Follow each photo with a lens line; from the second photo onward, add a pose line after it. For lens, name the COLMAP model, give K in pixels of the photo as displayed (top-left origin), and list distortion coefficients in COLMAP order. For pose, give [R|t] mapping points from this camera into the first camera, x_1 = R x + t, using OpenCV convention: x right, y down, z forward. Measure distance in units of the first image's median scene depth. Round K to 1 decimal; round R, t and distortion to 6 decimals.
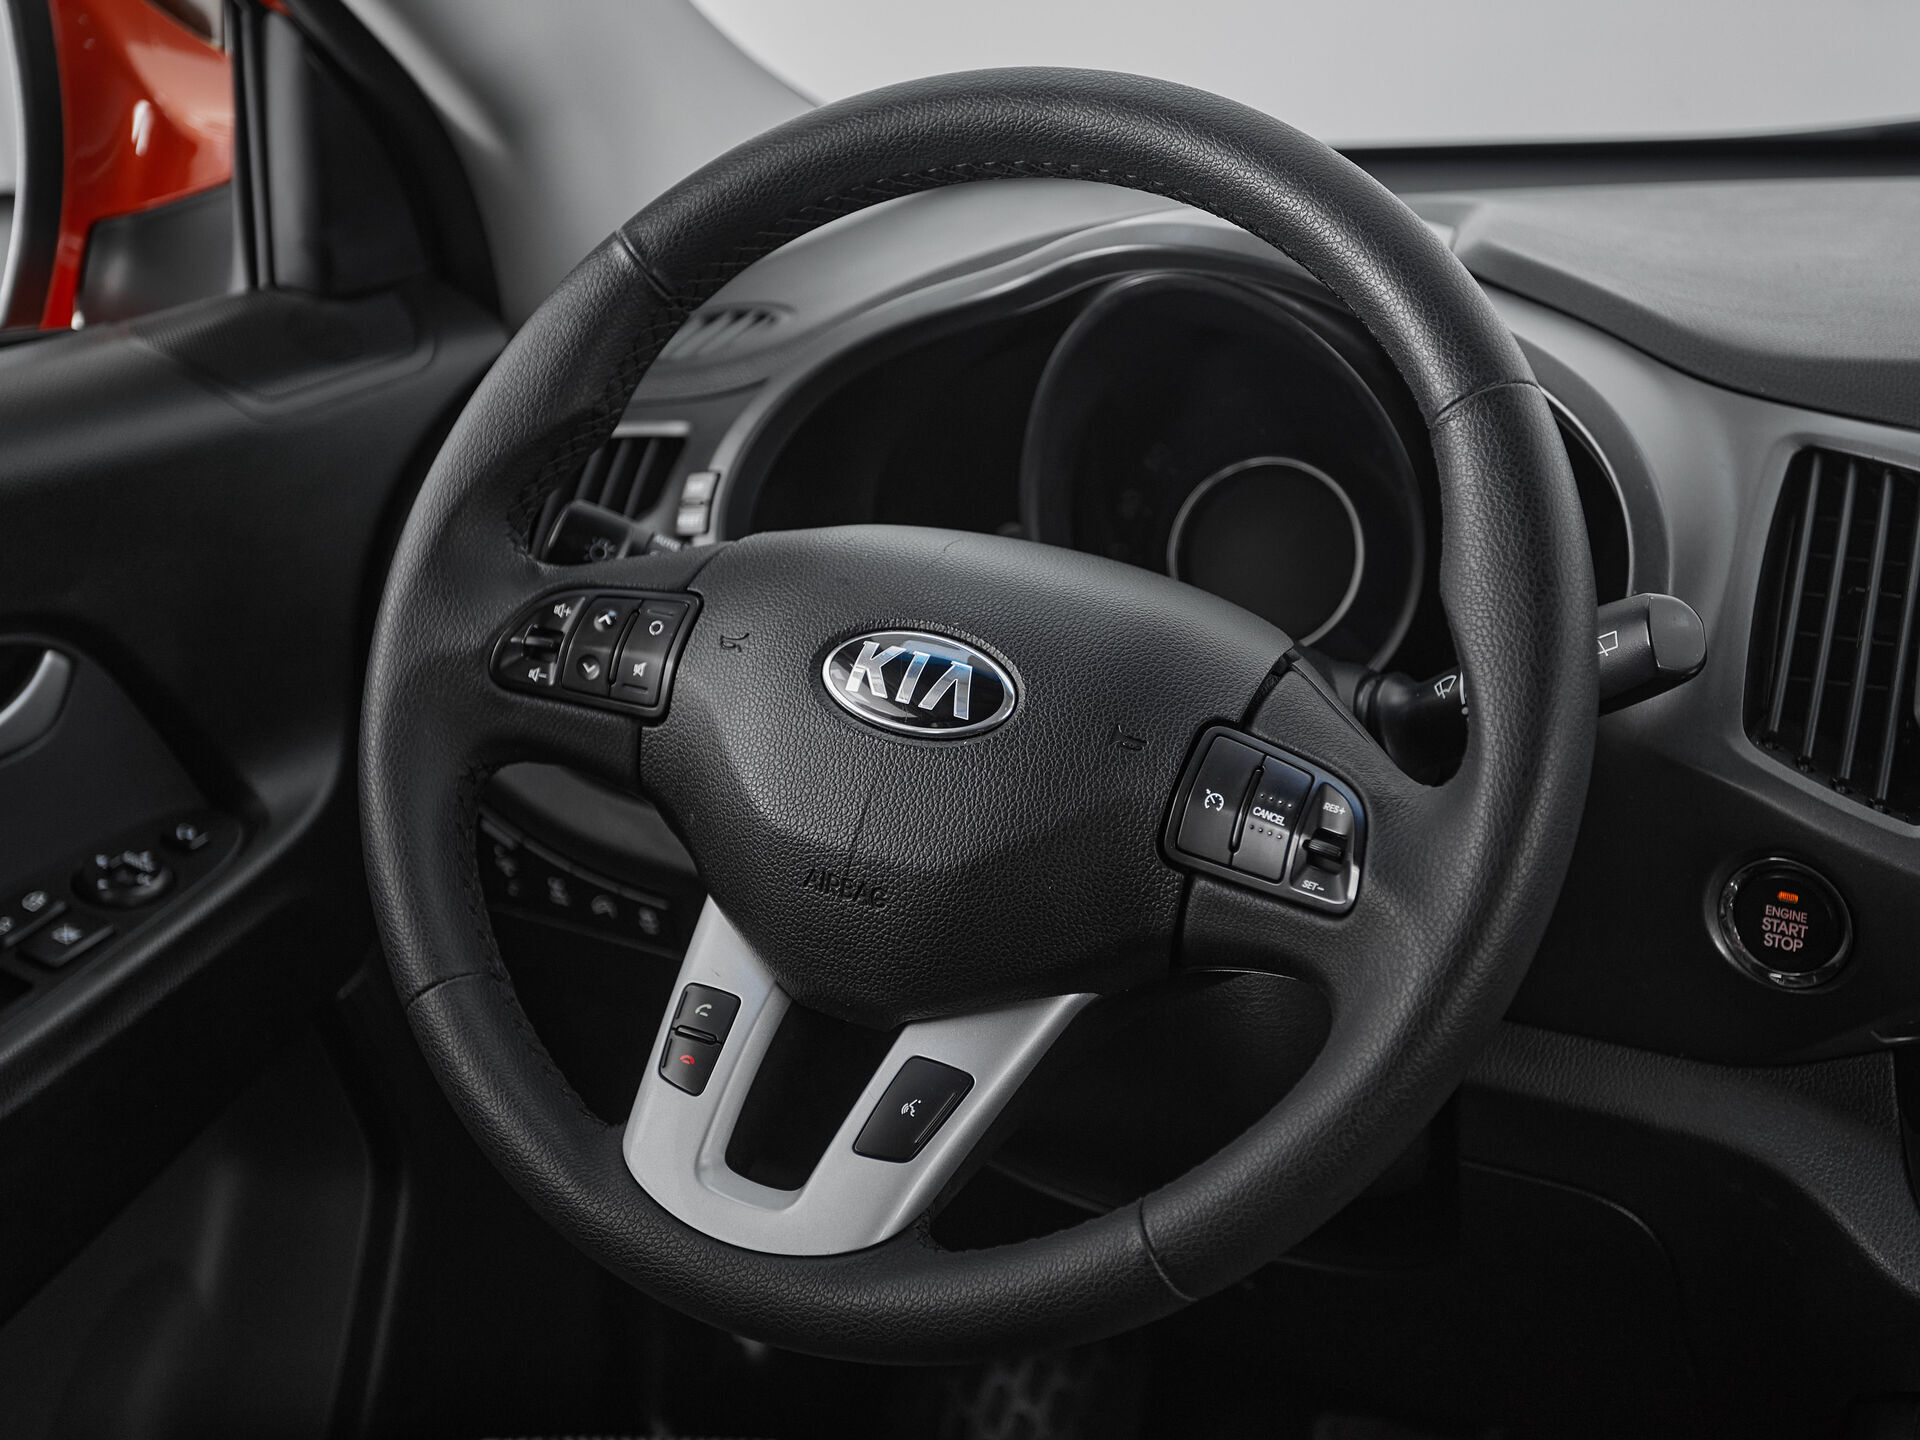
lens RADIAL K [[2419.4, 0, 1041.4], [0, 2419.4, 718.2], [0, 0, 1]] dist [0.011225, 0.044165]
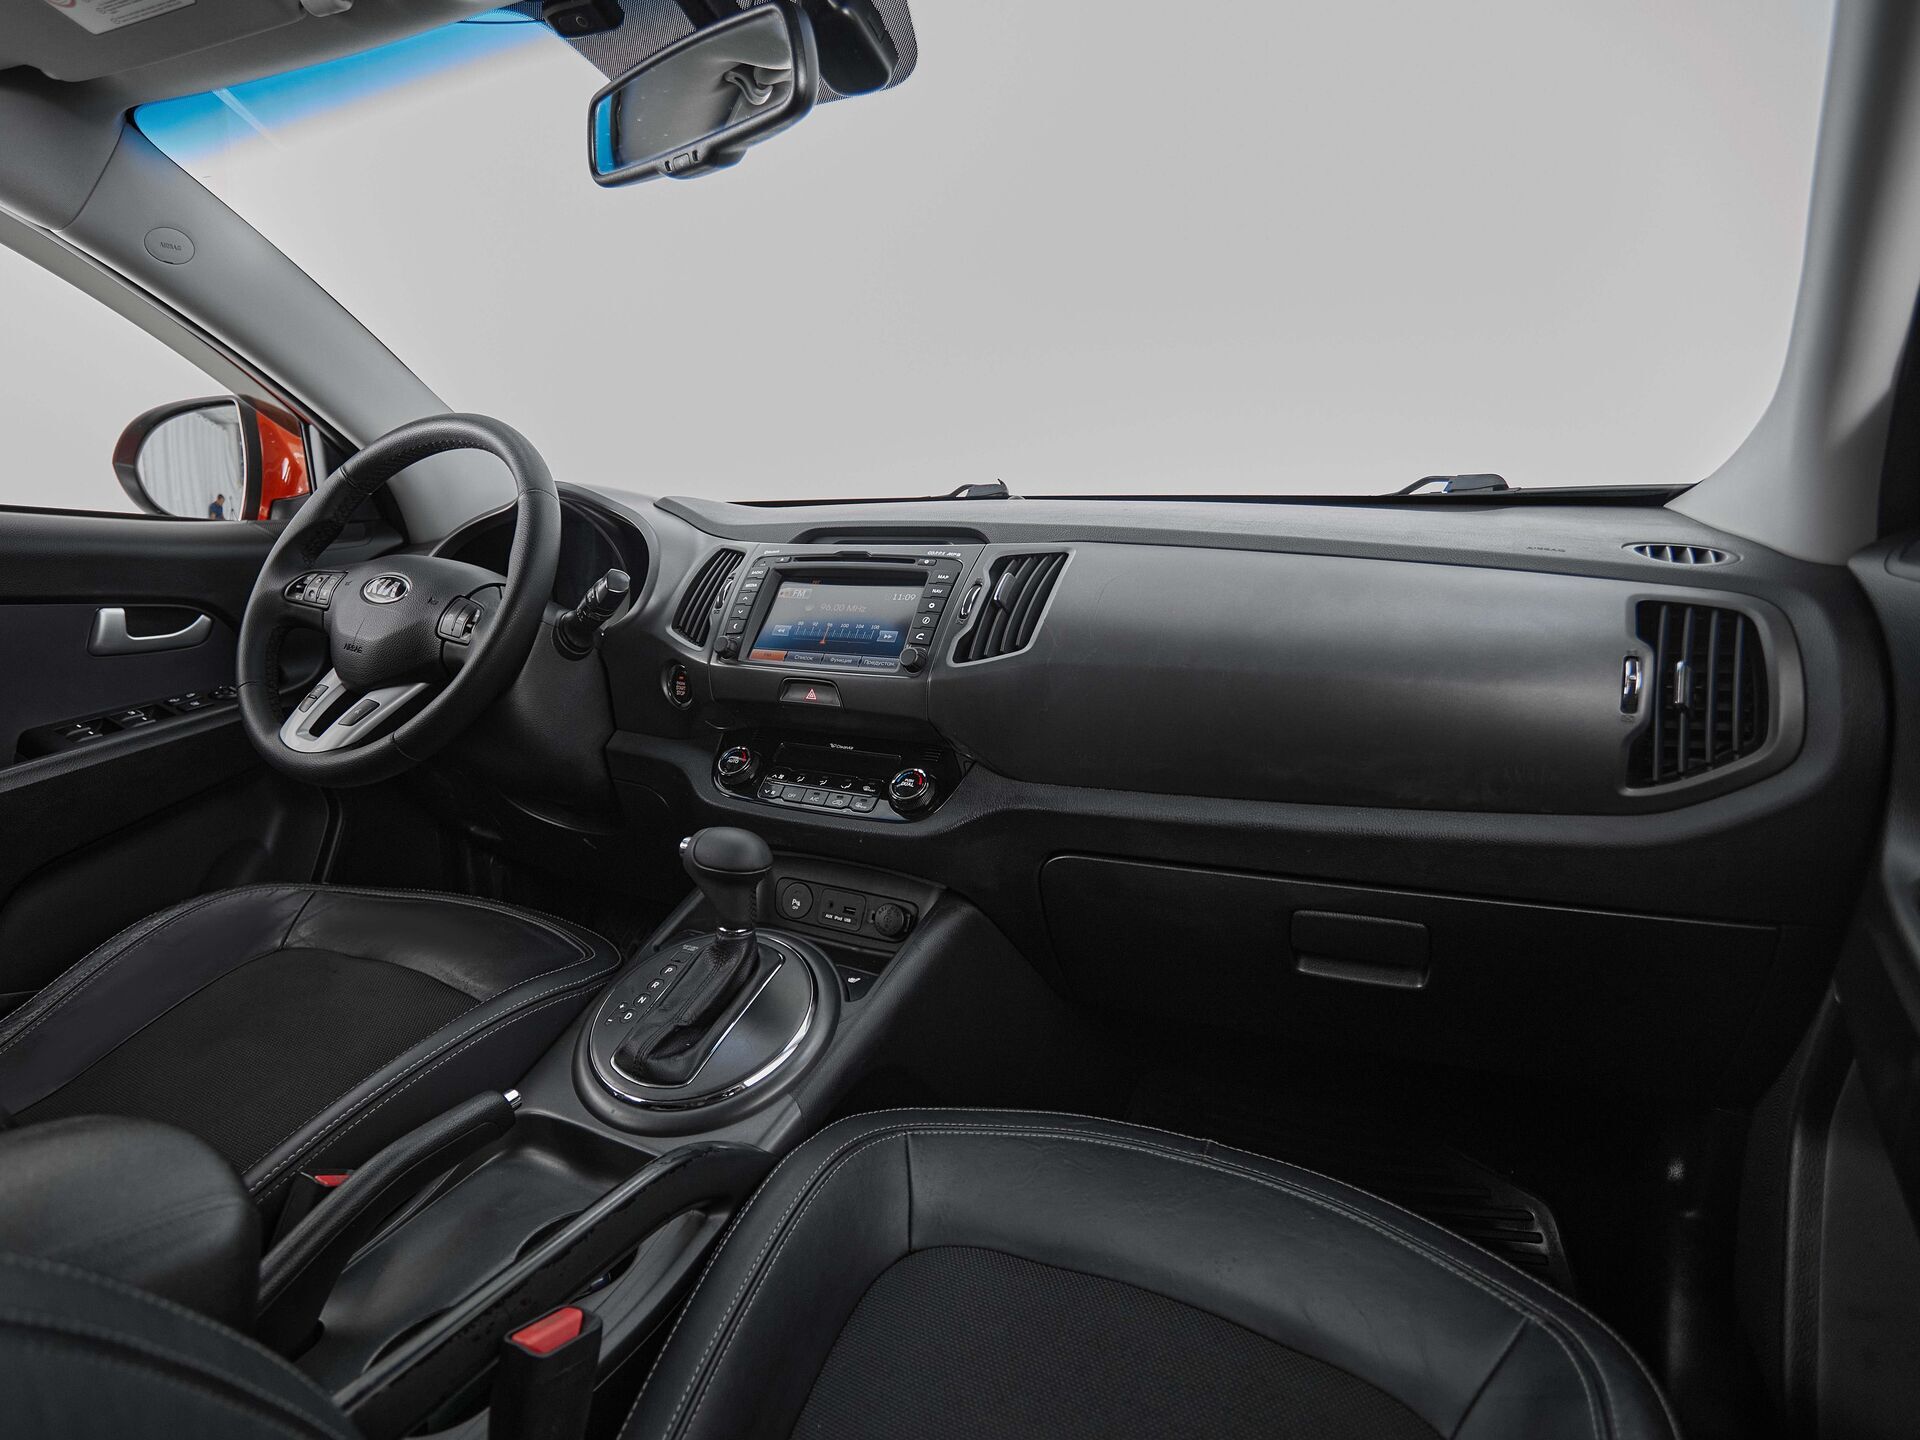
lens RADIAL K [[963.5, 0, 912.2], [0, 963.5, 721.8], [0, 0, 1]] dist [-0.002881, -0.000512]
pose [[0.999317, 0.031748, -0.018903, 0.643891], [-0.033742, 0.992594, -0.116695, 0.270918], [0.015059, 0.117253, 0.992988, -0.237654]]
